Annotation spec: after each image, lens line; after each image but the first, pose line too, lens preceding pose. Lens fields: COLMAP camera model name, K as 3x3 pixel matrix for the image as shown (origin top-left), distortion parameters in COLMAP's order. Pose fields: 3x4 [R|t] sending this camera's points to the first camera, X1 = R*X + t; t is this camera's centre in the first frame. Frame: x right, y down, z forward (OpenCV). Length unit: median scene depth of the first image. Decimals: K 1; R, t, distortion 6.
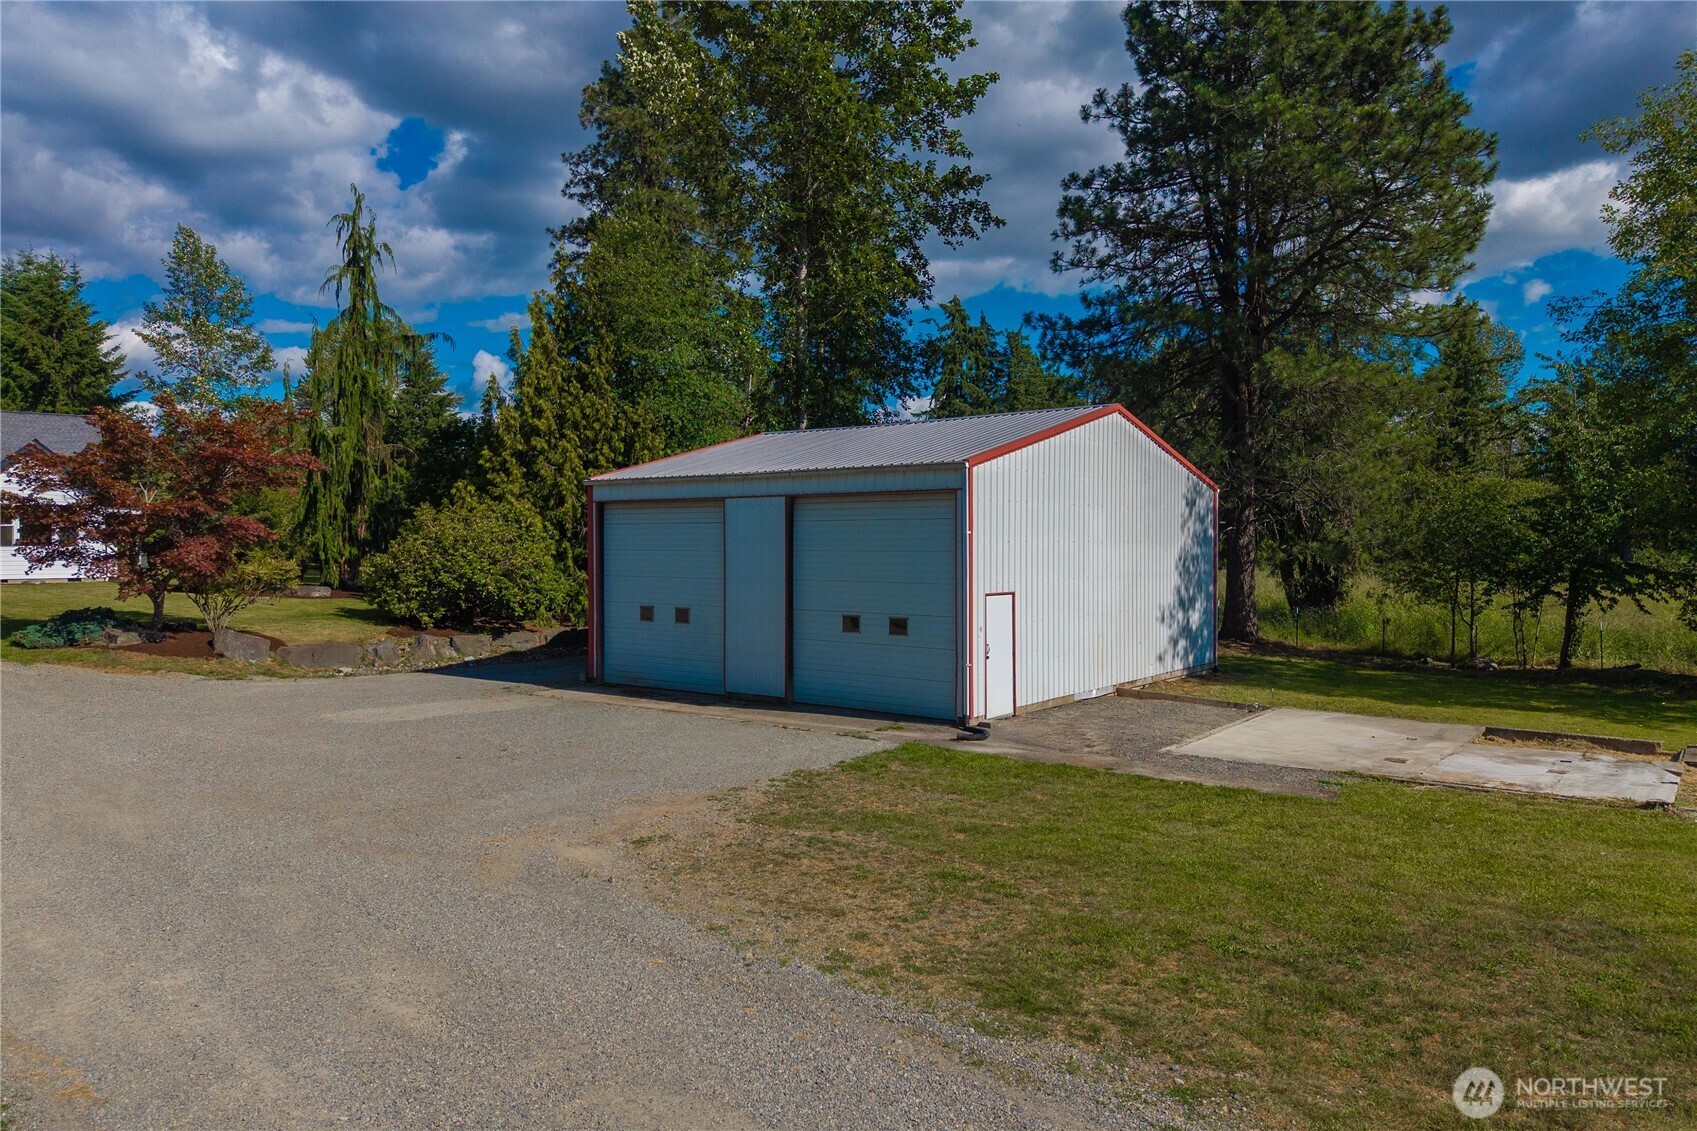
lens RADIAL K [[1115.2, 0, 851.0], [0, 1115.2, 544.1], [0, 0, 1]] dist [0.002313, 0.000158]
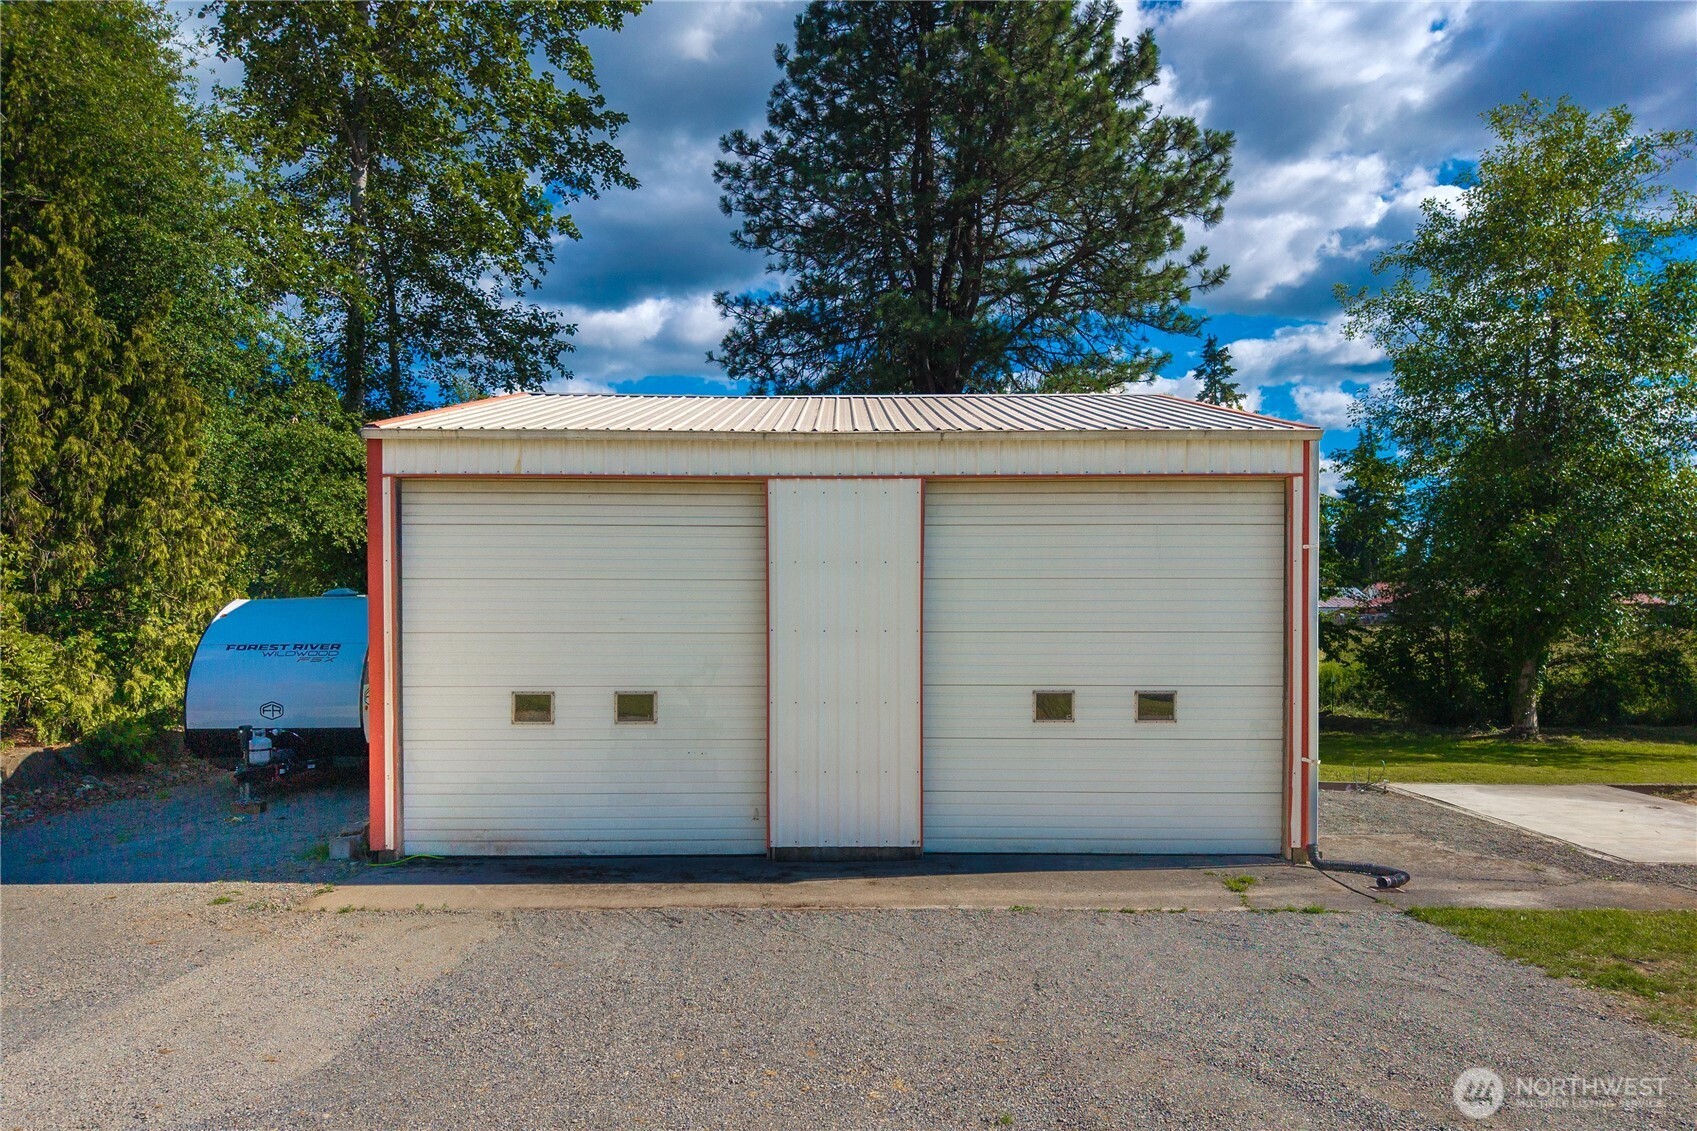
lens RADIAL K [[1068.5, 0, 849.1], [0, 1068.5, 622.5], [0, 0, 1]] dist [0.026027, 0.000406]
pose [[0.805102, -0.008710, 0.593072, -0.284924], [-0.001747, 0.999853, 0.017056, 0.013234], [-0.593133, -0.014768, 0.804969, 0.430136]]
